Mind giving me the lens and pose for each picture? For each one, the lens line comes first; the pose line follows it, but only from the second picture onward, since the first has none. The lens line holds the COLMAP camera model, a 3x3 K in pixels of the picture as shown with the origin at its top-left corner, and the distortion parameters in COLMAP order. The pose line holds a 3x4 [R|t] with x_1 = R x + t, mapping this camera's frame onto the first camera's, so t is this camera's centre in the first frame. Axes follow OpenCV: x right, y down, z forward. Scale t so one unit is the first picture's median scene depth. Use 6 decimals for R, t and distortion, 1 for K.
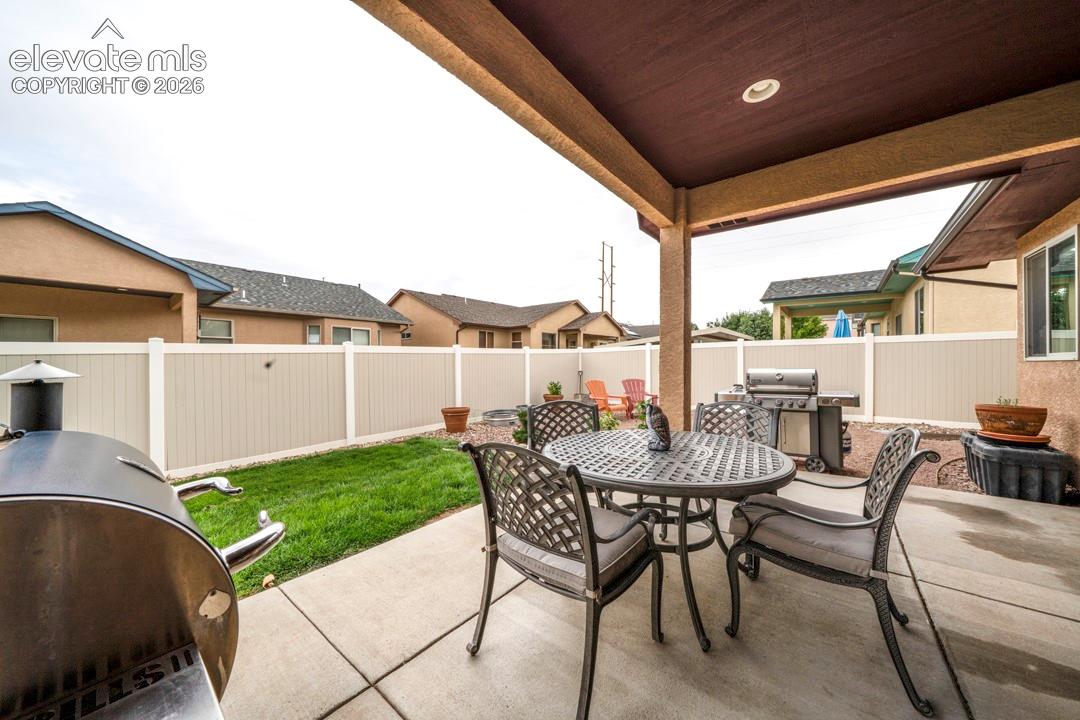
lens RADIAL K [[378.2, 0, 532.9], [0, 378.2, 364.0], [0, 0, 1]] dist [0.000250, 0.000008]
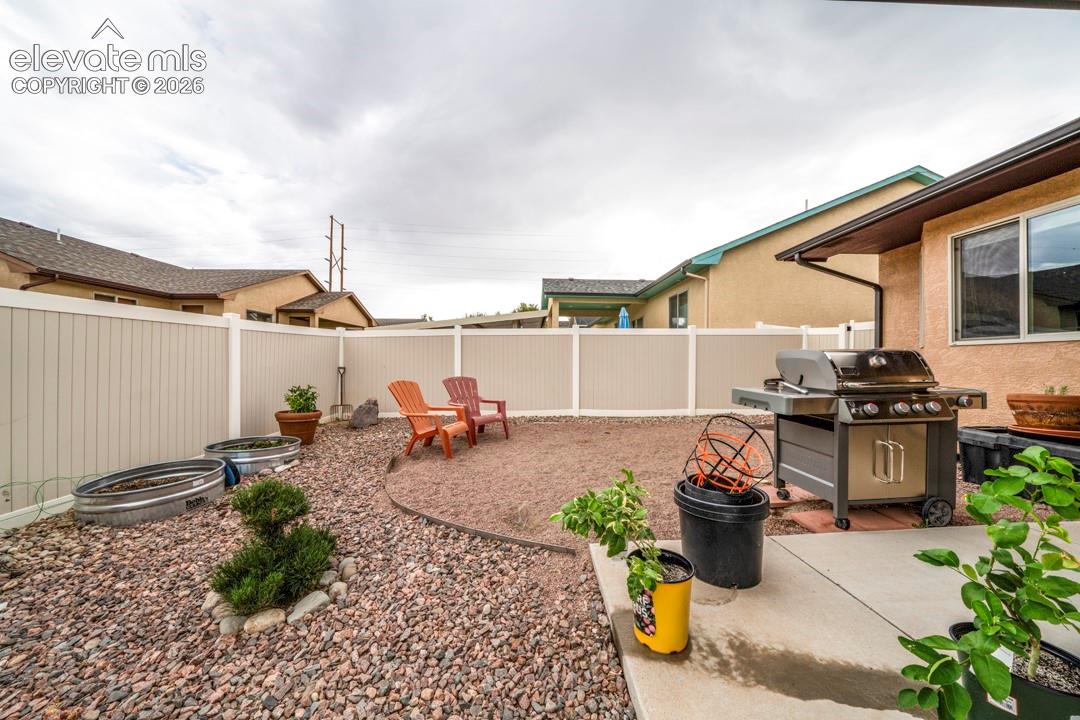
lens RADIAL K [[366.2, 0, 540.0], [0, 366.2, 360.0], [0, 0, 1]] dist [0.000013, -0.000028]
pose [[0.745231, 0.007902, 0.666760, -0.024438], [-0.000928, 0.999941, -0.010813, 0.011026], [-0.666806, 0.007440, 0.745194, 0.279792]]
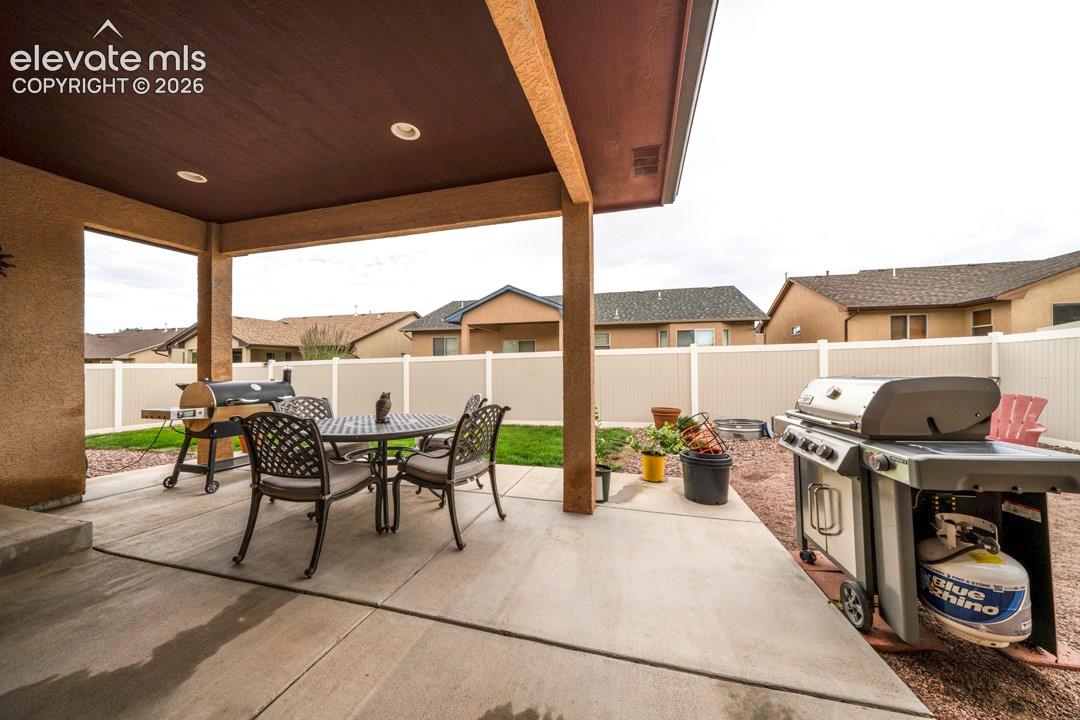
lens RADIAL K [[378.2, 0, 532.9], [0, 378.2, 364.0], [0, 0, 1]] dist [0.000250, 0.000008]
pose [[0.405760, -0.002441, -0.913976, 0.286469], [0.004058, 0.999991, -0.000869, -0.000407], [0.913971, -0.003356, 0.405766, 0.139509]]
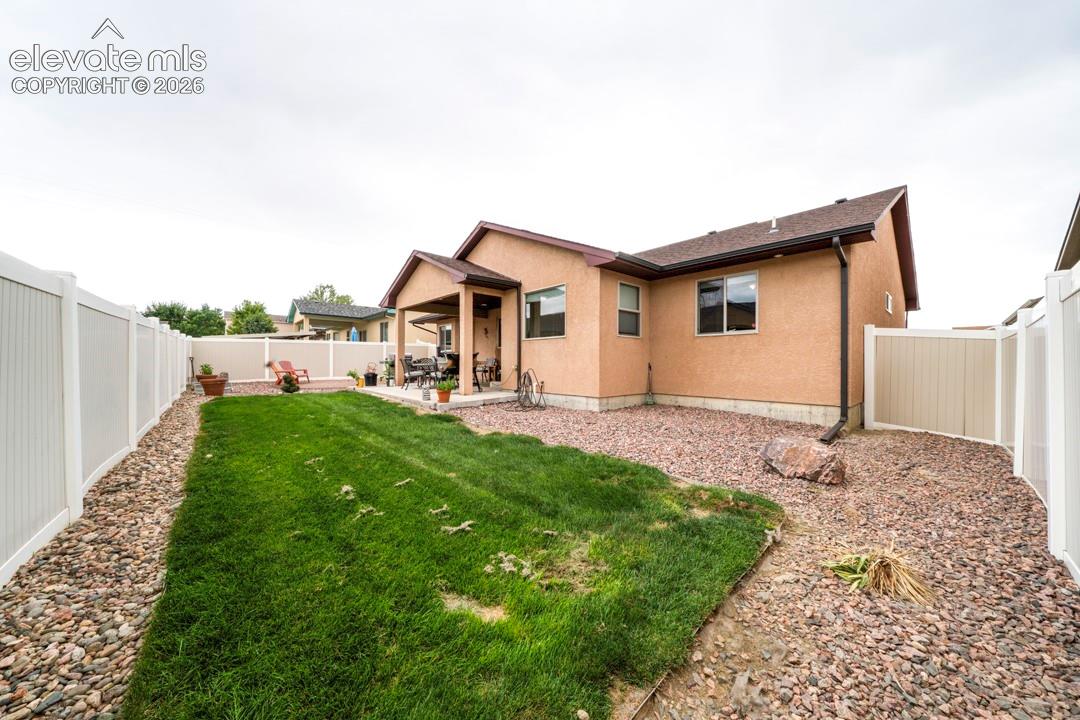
lens RADIAL K [[366.2, 0, 540.0], [0, 366.2, 360.0], [0, 0, 1]] dist [0.000013, -0.000028]
pose [[0.141859, 0.002181, 0.989884, -0.668920], [0.002751, 0.999993, -0.002597, 0.026494], [-0.989883, 0.003092, 0.141852, -0.169043]]
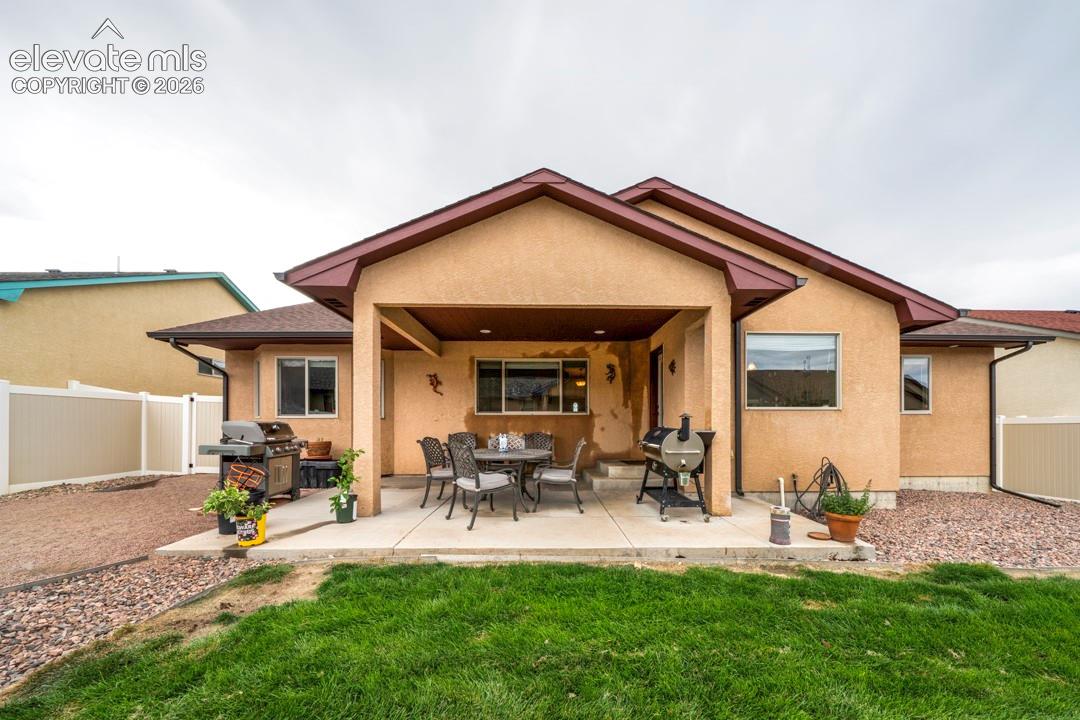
lens RADIAL K [[405.2, 0, 553.4], [0, 405.2, 428.6], [0, 0, 1]] dist [-0.000006, 0.000055]
pose [[-0.667053, -0.001823, 0.745008, -0.253404], [0.001770, 0.999990, 0.004031, 0.009722], [-0.745008, 0.004008, -0.667043, 0.360094]]
